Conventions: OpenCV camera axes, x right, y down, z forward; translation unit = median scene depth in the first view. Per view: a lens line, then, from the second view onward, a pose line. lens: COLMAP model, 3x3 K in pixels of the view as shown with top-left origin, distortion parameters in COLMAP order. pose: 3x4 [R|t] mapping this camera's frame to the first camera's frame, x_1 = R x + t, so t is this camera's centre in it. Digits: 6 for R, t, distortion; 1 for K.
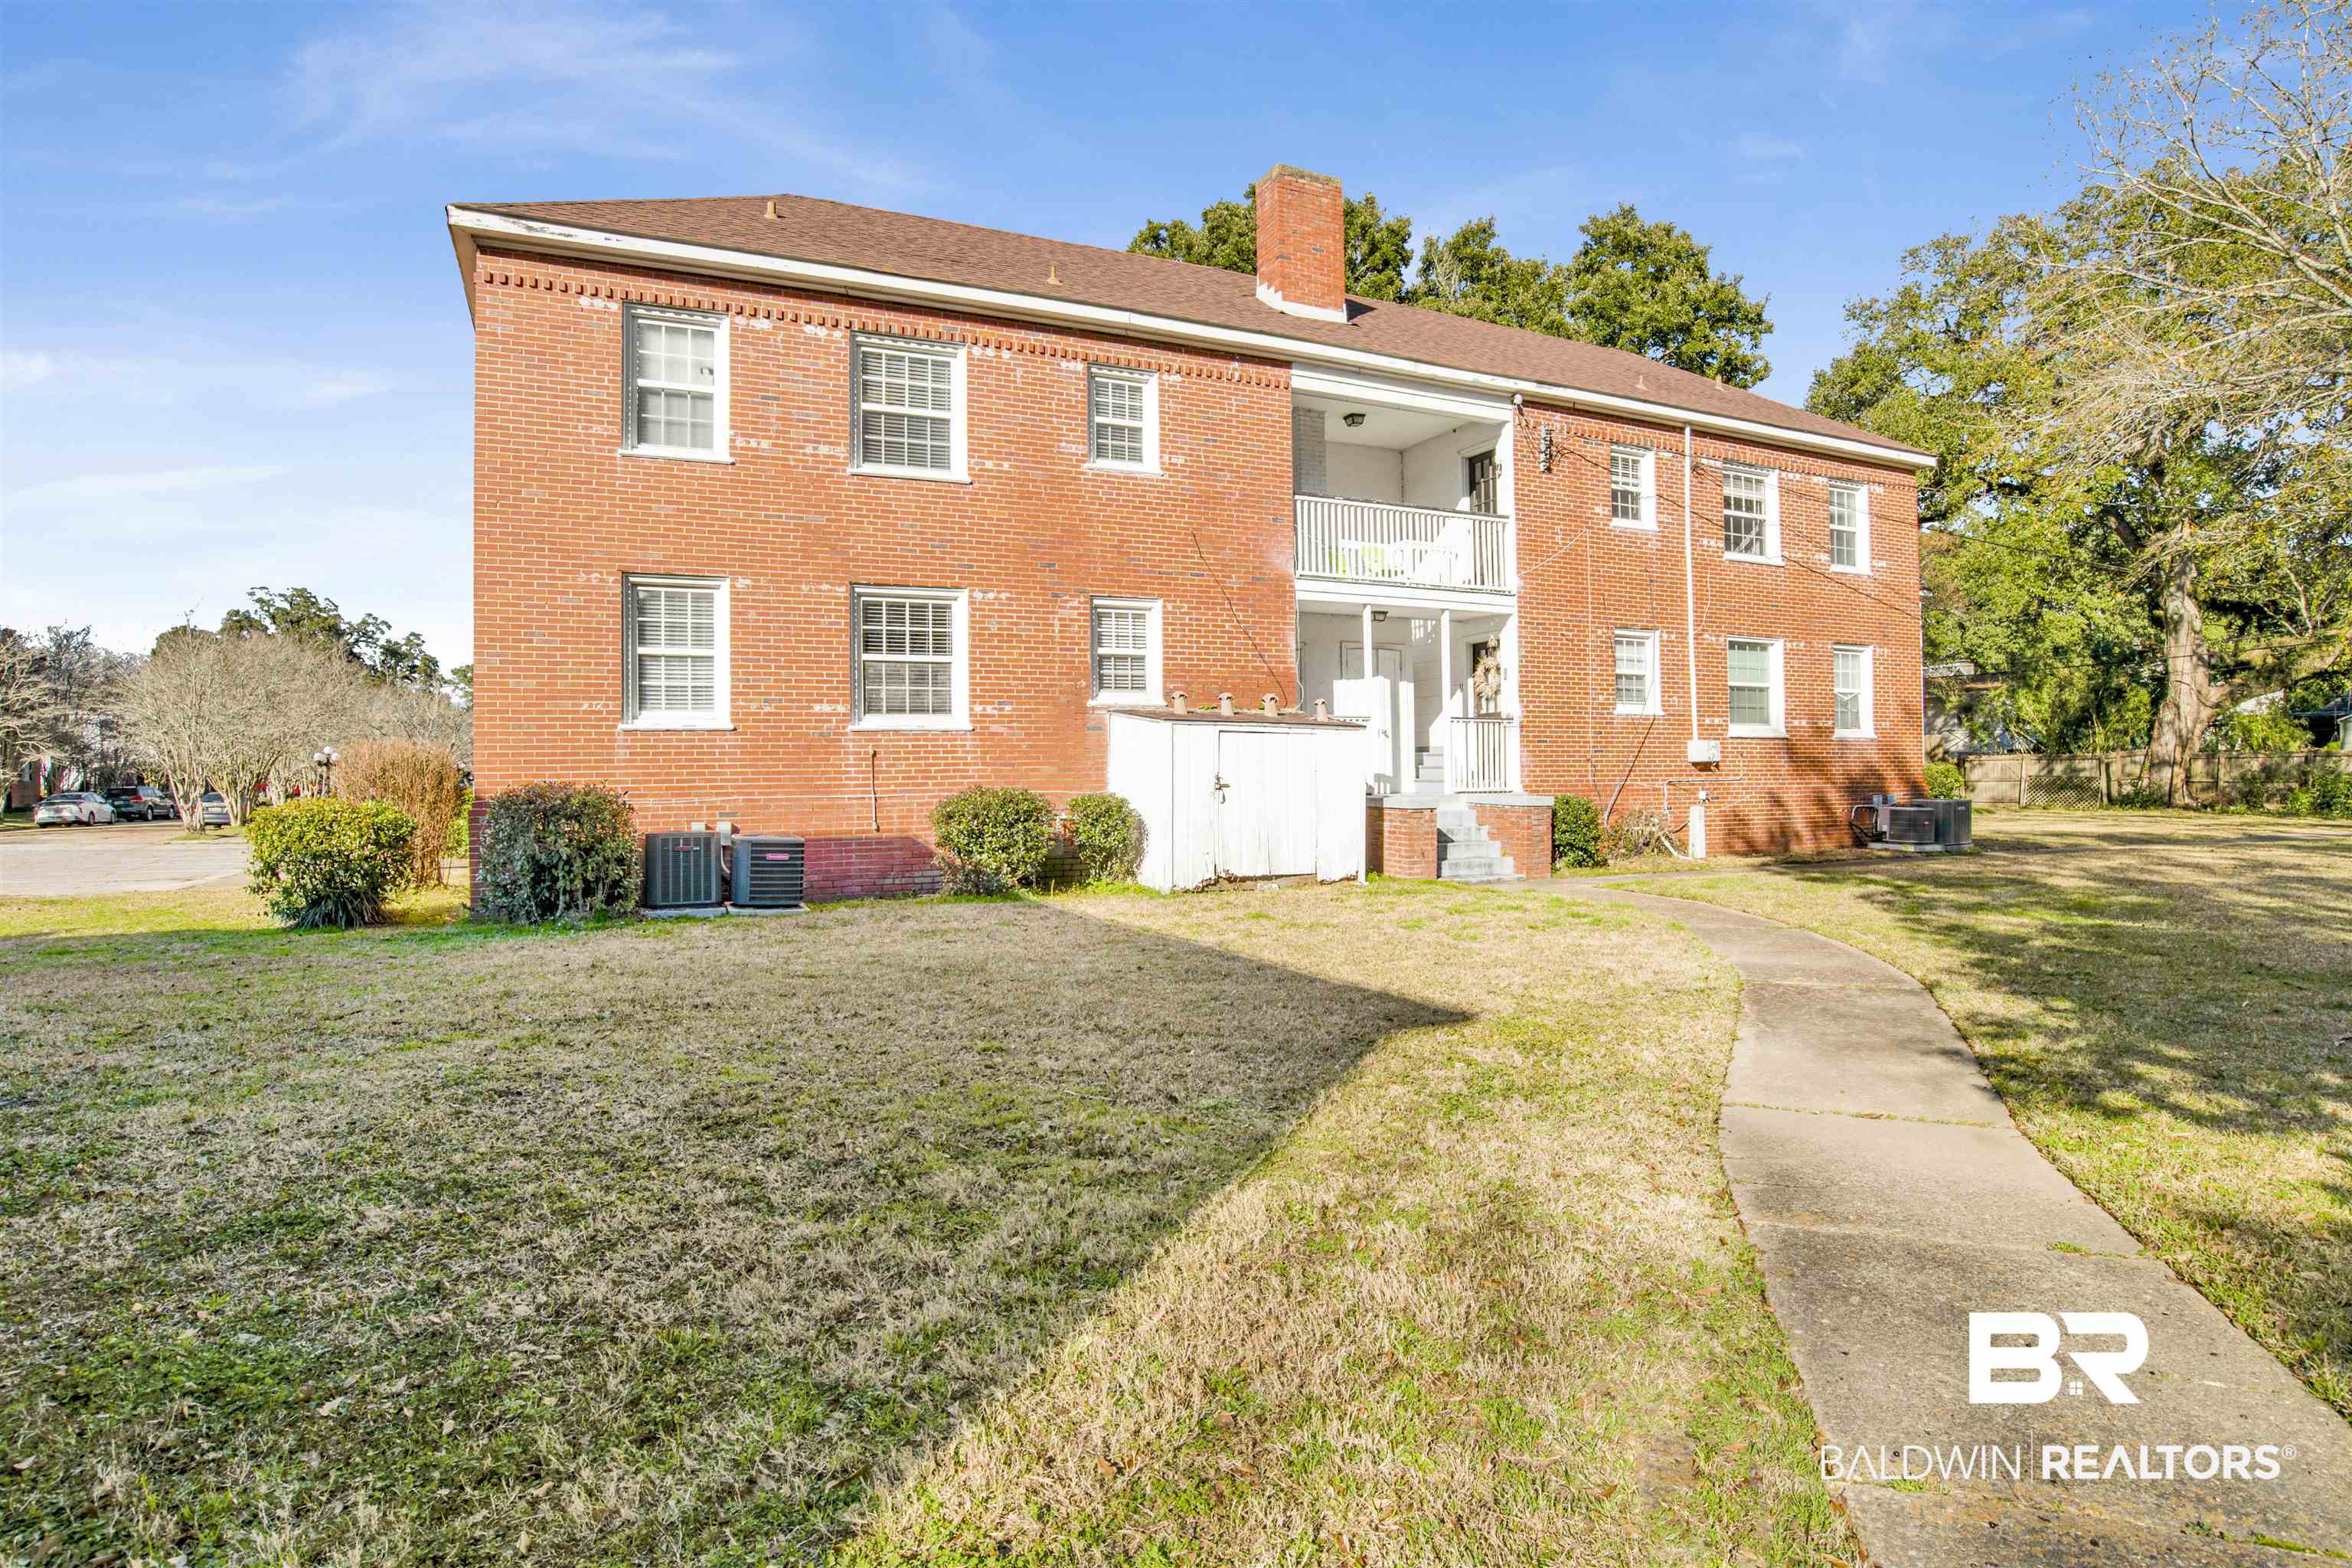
lens RADIAL K [[1287.3, 0, 1202.7], [0, 1287.3, 767.8], [0, 0, 1]] dist [-0.046424, 0.012527]
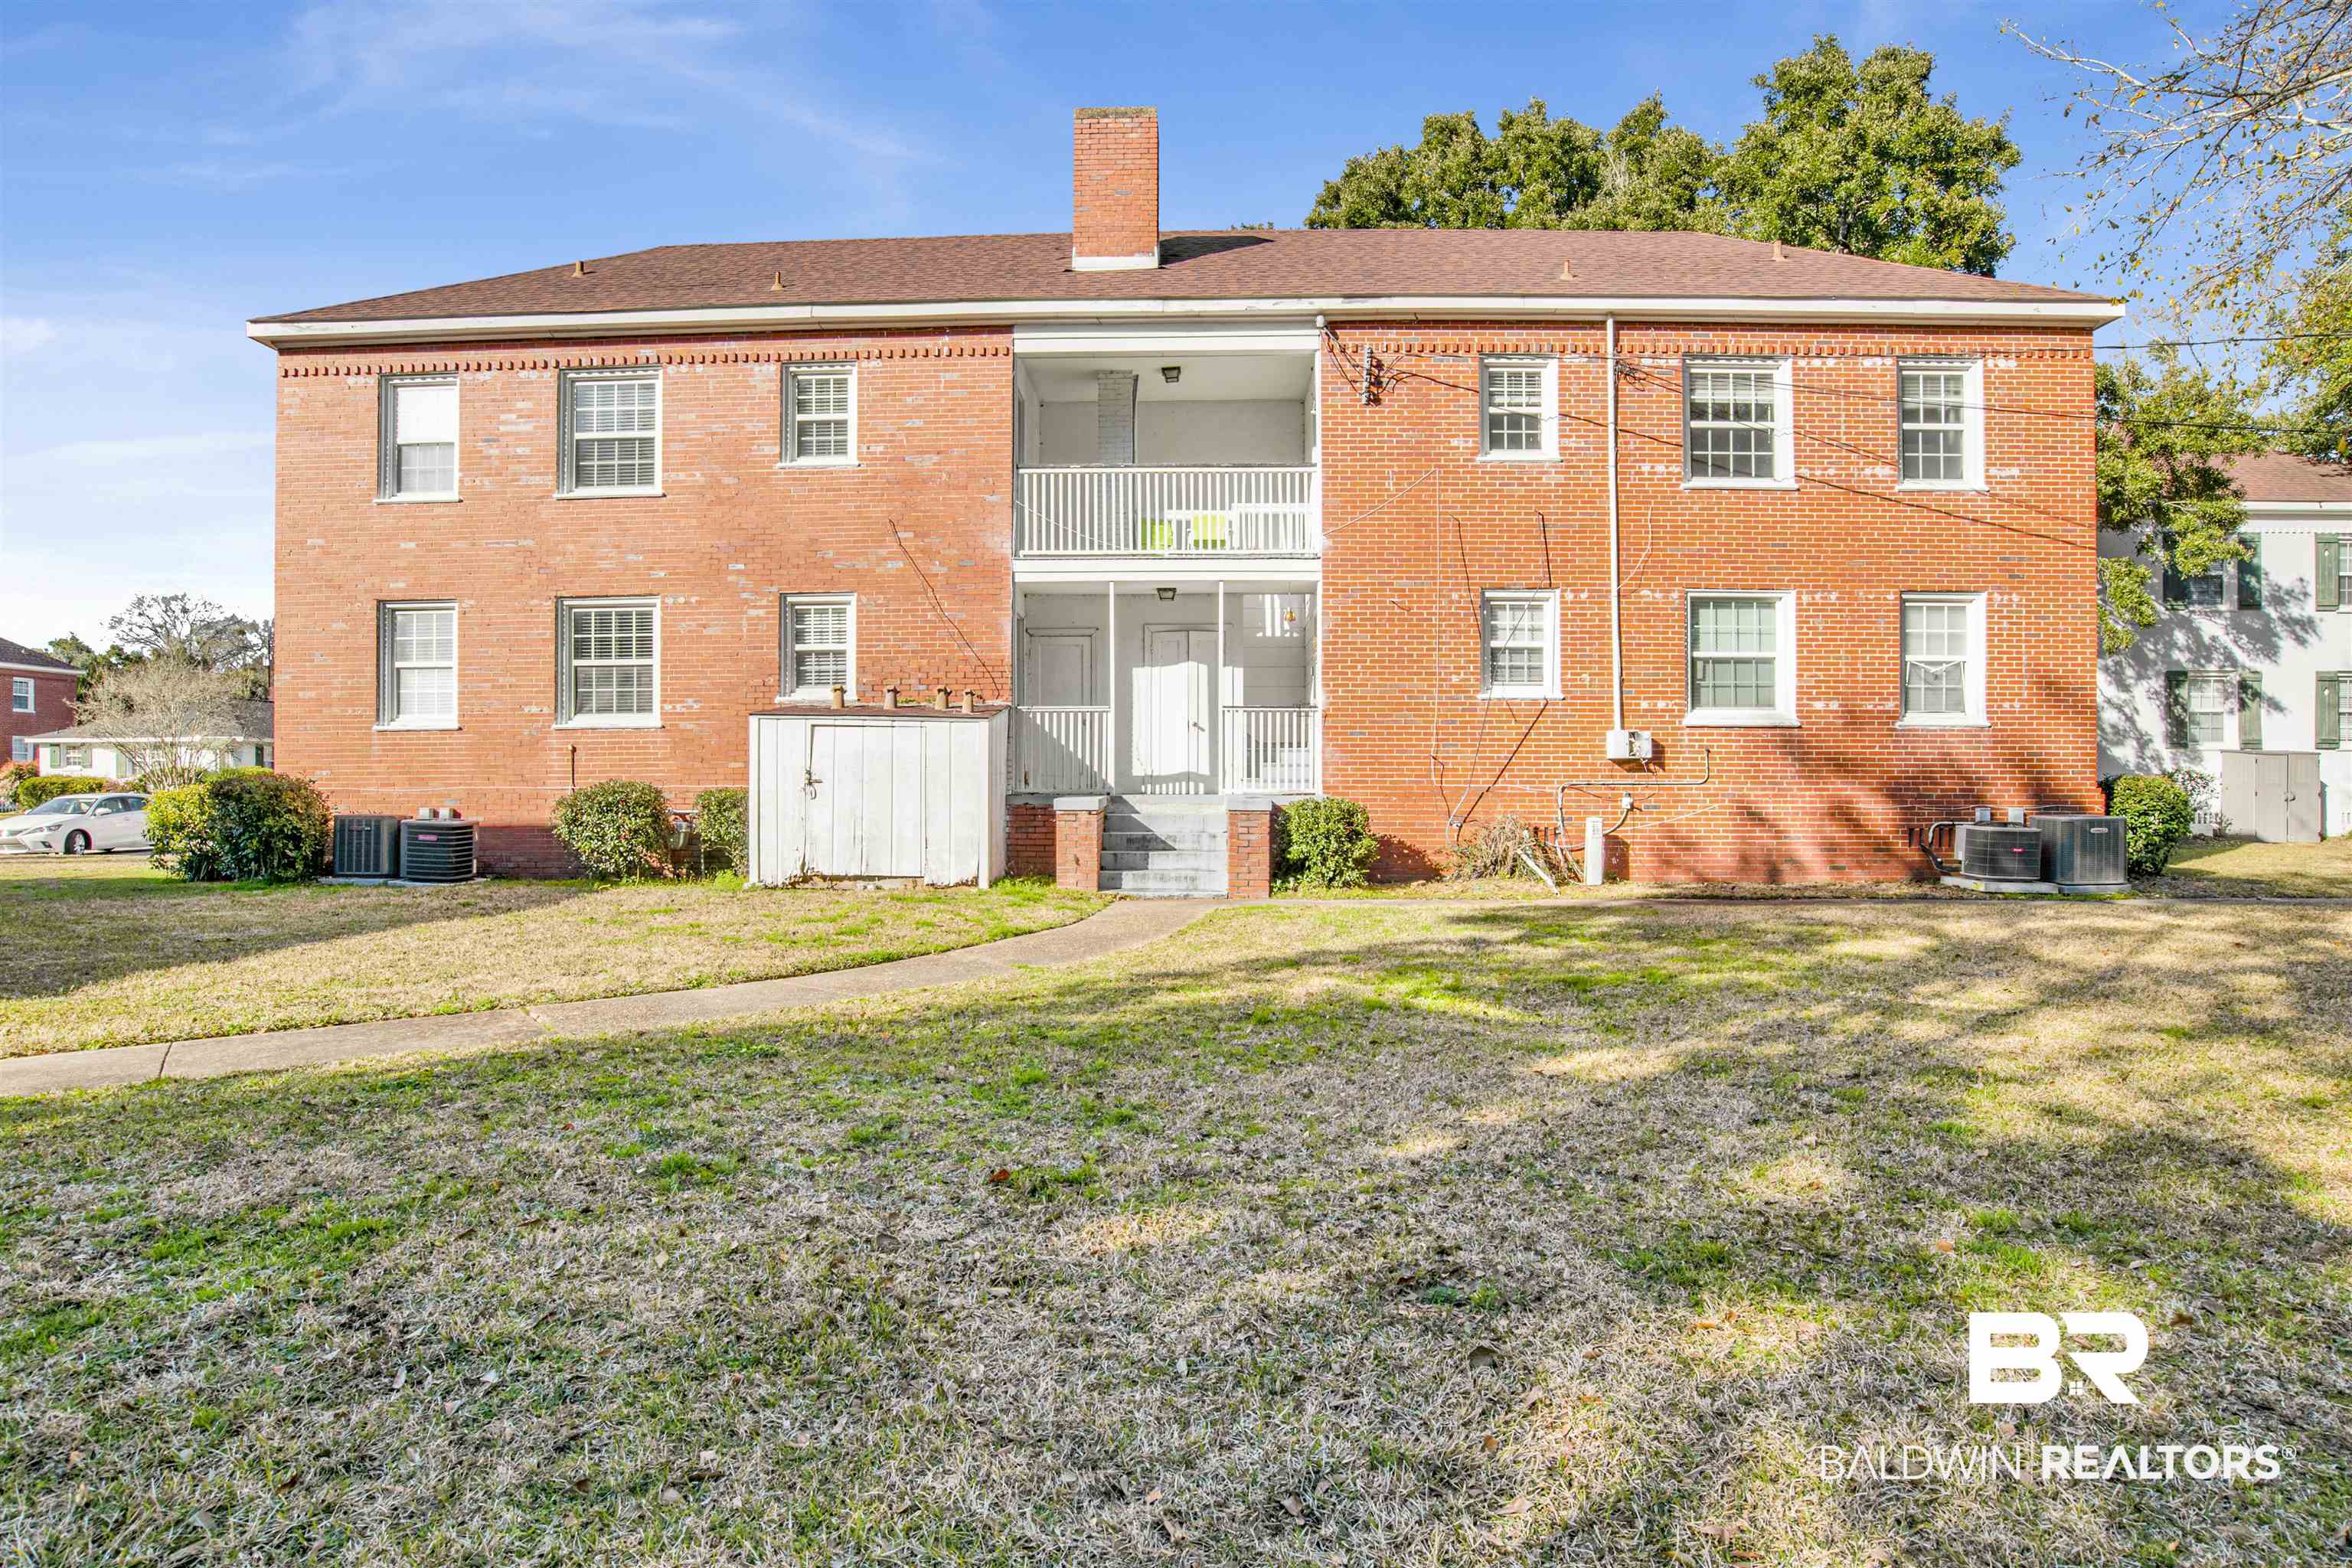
lens RADIAL K [[1287.3, 0, 1188.8], [0, 1287.3, 803.5], [0, 0, 1]] dist [-0.046424, 0.012527]
pose [[0.875301, 0.013157, -0.483399, 0.633594], [-0.005102, 0.999825, 0.017974, 0.010961], [0.483551, -0.013267, 0.875216, 0.251079]]
